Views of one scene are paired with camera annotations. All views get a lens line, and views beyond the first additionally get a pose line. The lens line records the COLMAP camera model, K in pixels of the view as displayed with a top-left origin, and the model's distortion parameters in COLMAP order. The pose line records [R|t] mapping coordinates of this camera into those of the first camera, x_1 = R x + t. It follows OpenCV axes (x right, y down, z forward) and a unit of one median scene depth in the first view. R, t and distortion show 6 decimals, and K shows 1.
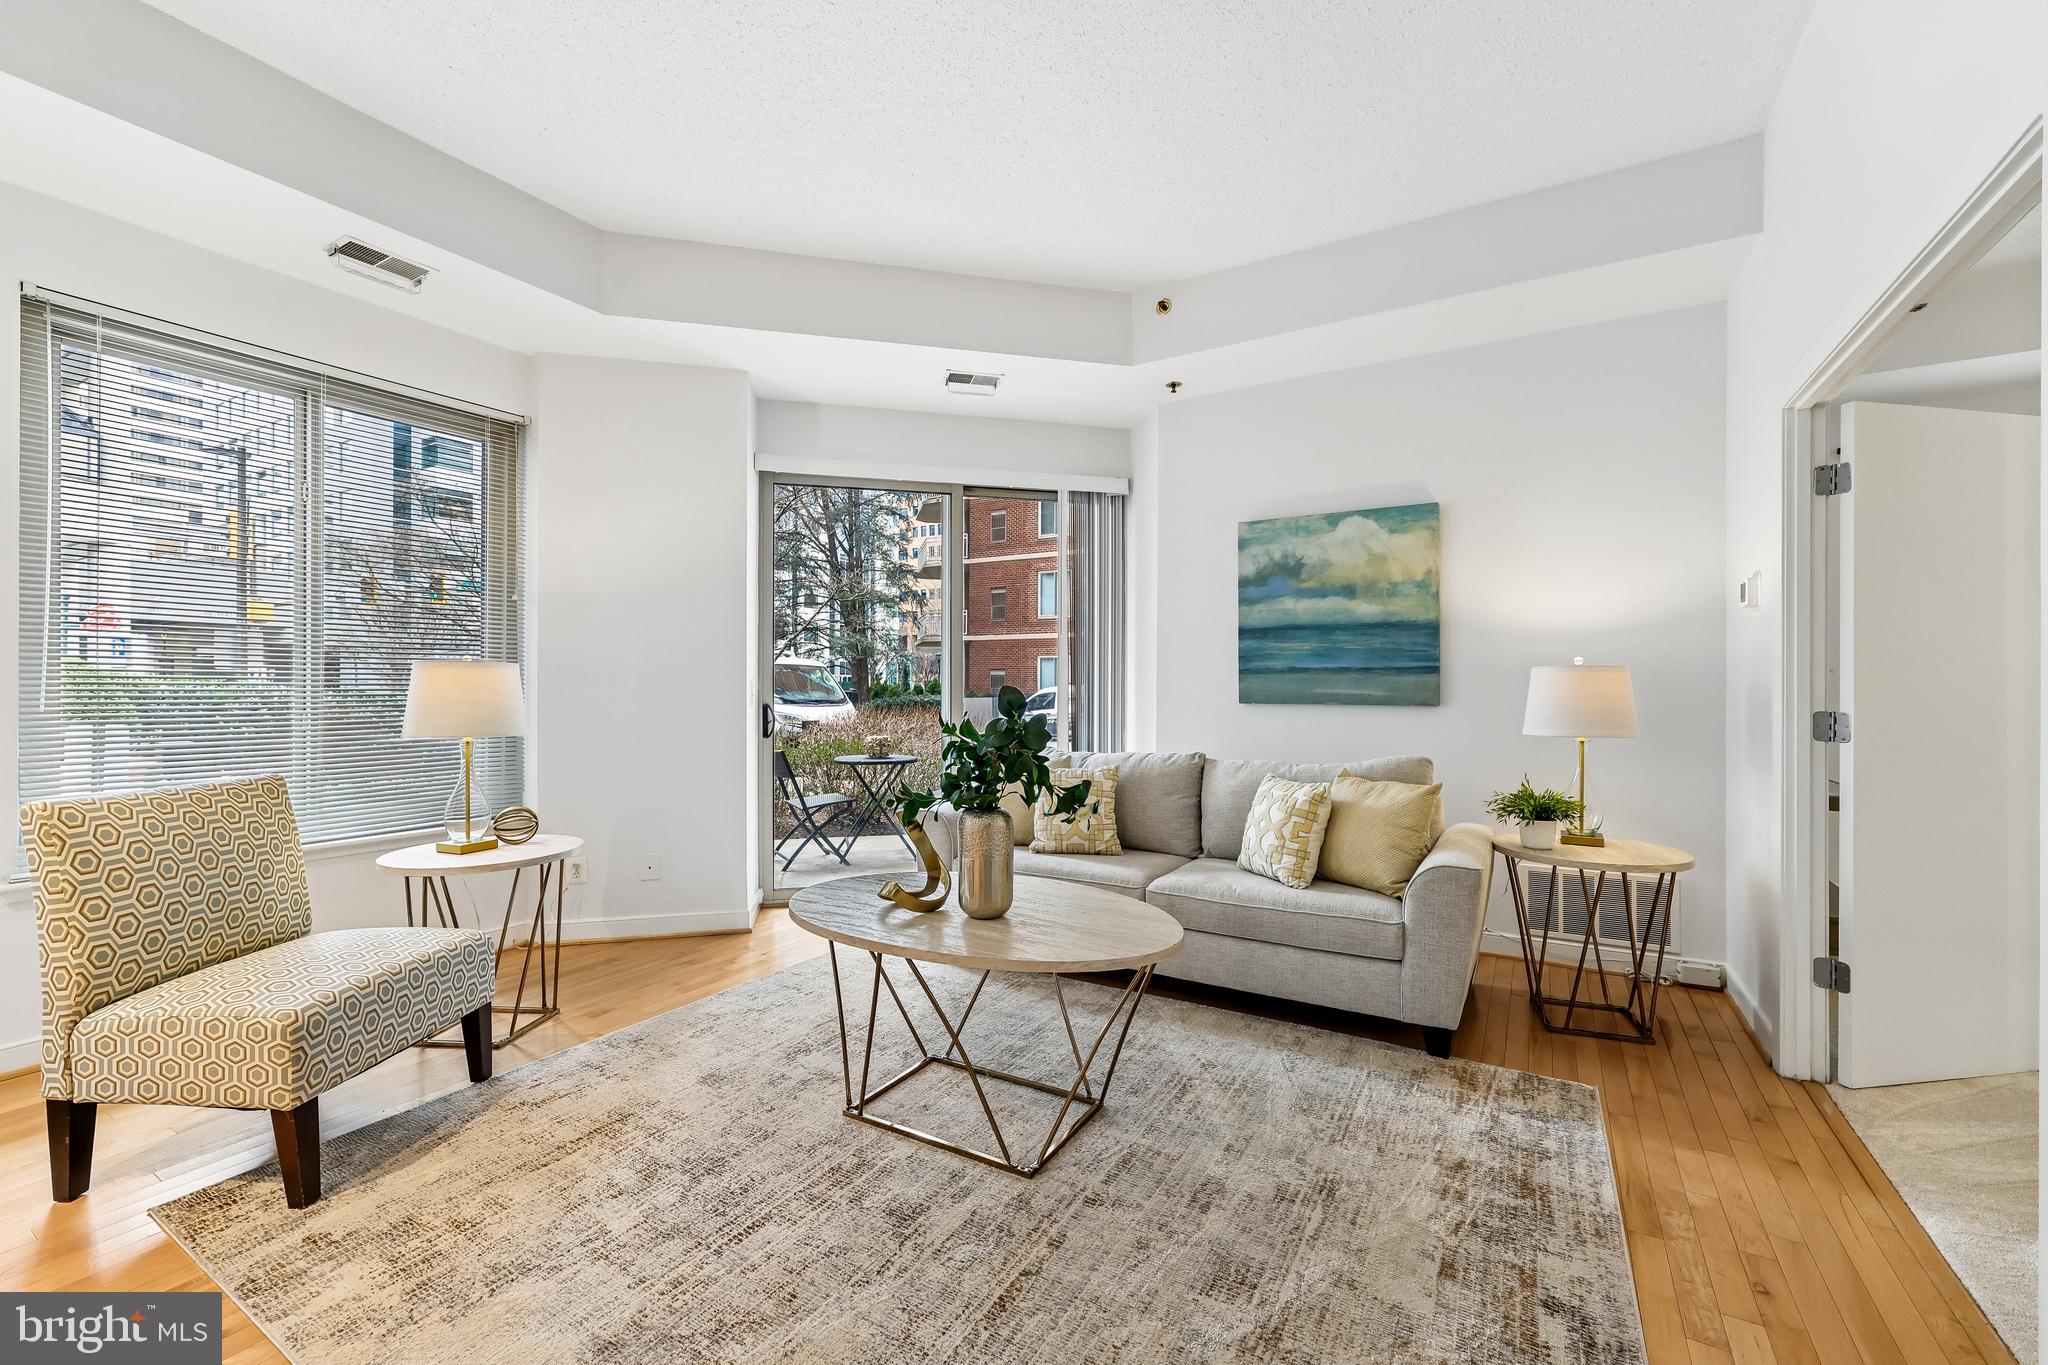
lens RADIAL K [[827.4, 0, 1035.2], [0, 827.4, 688.2], [0, 0, 1]] dist [0.000755, 0.000342]
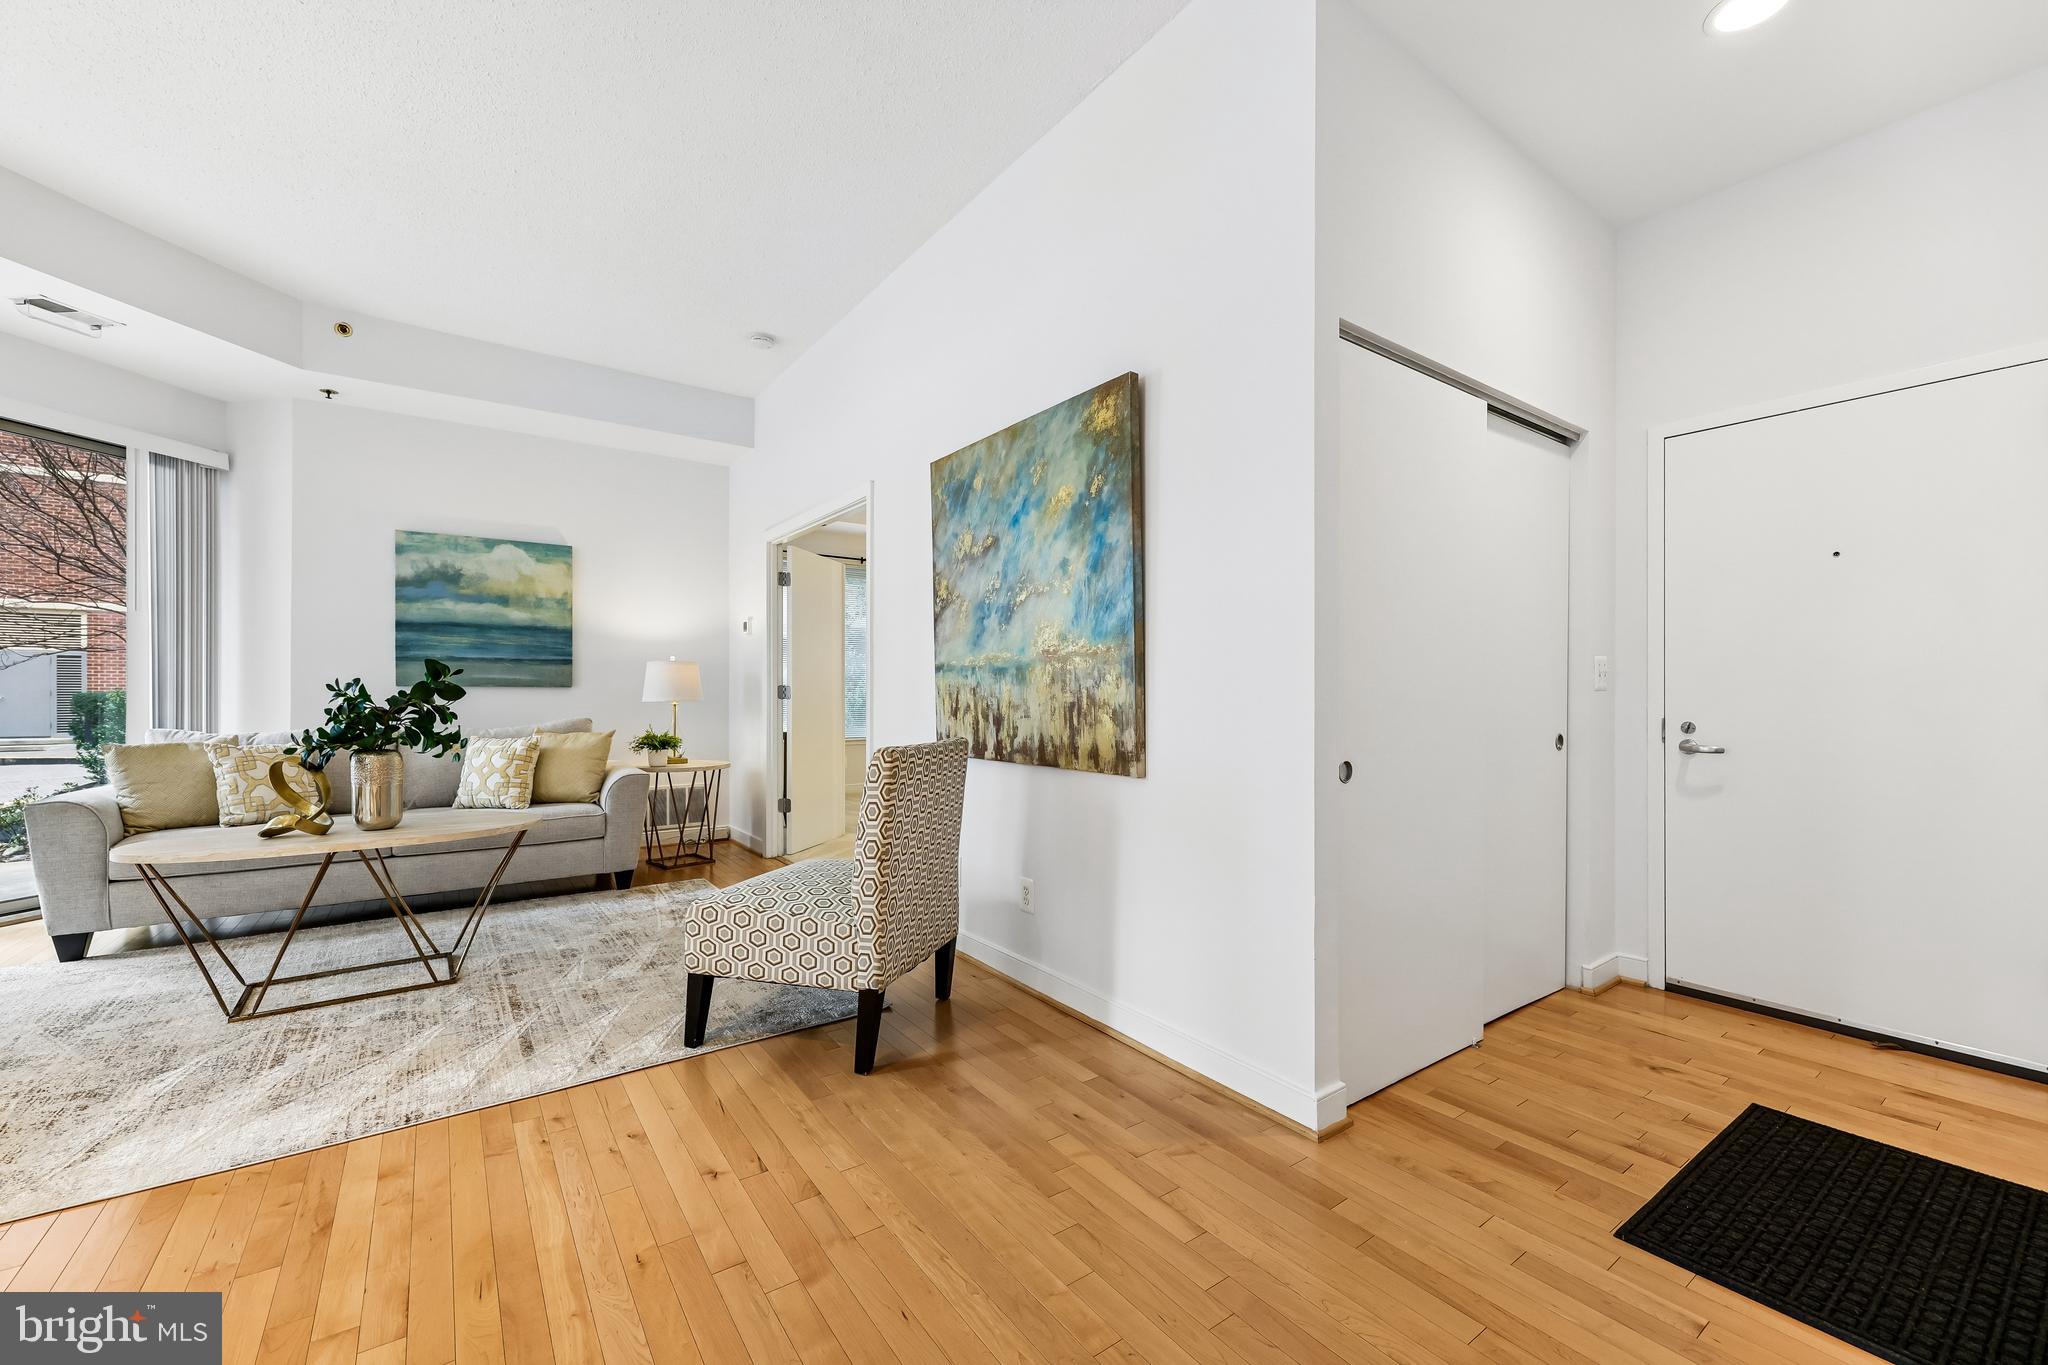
lens RADIAL K [[827.4, 0, 1028.8], [0, 827.4, 695.2], [0, 0, 1]] dist [0.000755, 0.000342]
pose [[0.396905, -0.004781, 0.917847, -0.583247], [0.001494, 0.999988, 0.004563, 0.033885], [-0.917859, -0.000440, 0.396907, -0.340634]]
